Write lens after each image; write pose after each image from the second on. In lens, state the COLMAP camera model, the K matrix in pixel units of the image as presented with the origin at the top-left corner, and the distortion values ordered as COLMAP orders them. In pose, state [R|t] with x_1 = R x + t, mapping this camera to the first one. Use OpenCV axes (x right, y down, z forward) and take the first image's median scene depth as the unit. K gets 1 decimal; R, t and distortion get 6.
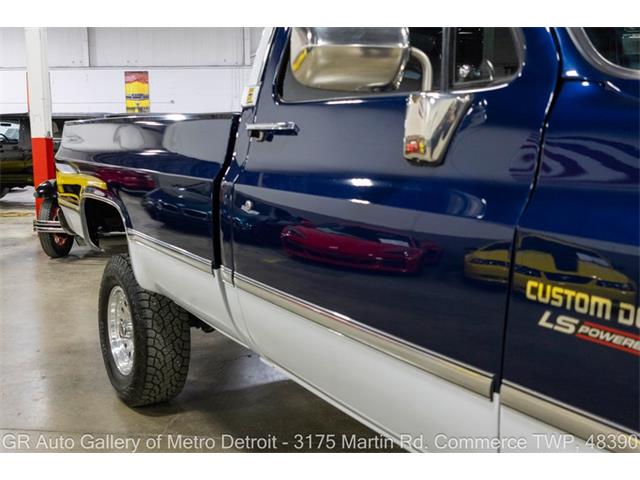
lens RADIAL K [[647.0, 0, 315.4], [0, 647.0, 241.2], [0, 0, 1]] dist [0.034357, 0.000000]
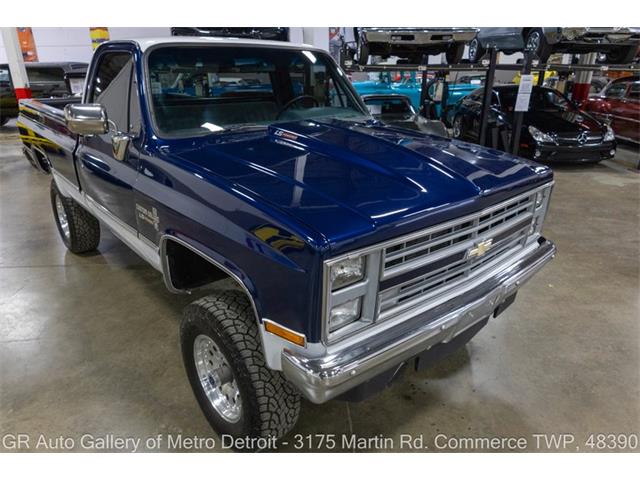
lens RADIAL K [[445.2, 0, 321.1], [0, 445.2, 240.4], [0, 0, 1]] dist [-0.006277, 0.015434]
pose [[0.990656, -0.058942, 0.122992, 0.293211], [0.029629, 0.973264, 0.227769, -0.074013], [-0.133128, -0.221996, 0.965916, -0.409571]]
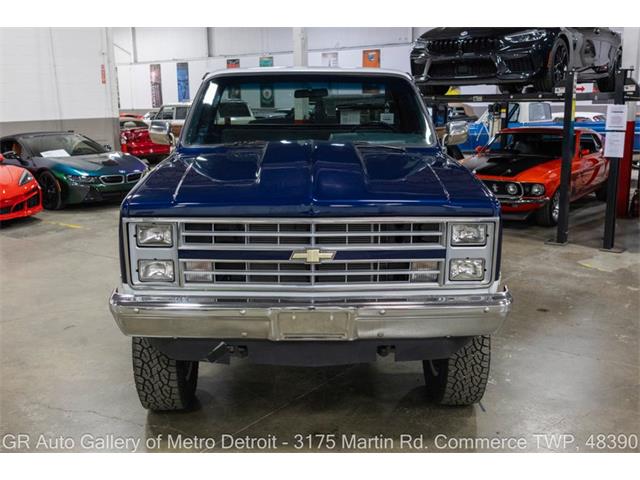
lens RADIAL K [[647.0, 0, 318.7], [0, 647.0, 236.4], [0, 0, 1]] dist [0.034357, 0.000000]
pose [[0.844342, 0.099049, -0.526571, 1.022758], [-0.065348, 0.994465, 0.082277, -0.023537], [0.531805, -0.035059, 0.846141, -0.603803]]
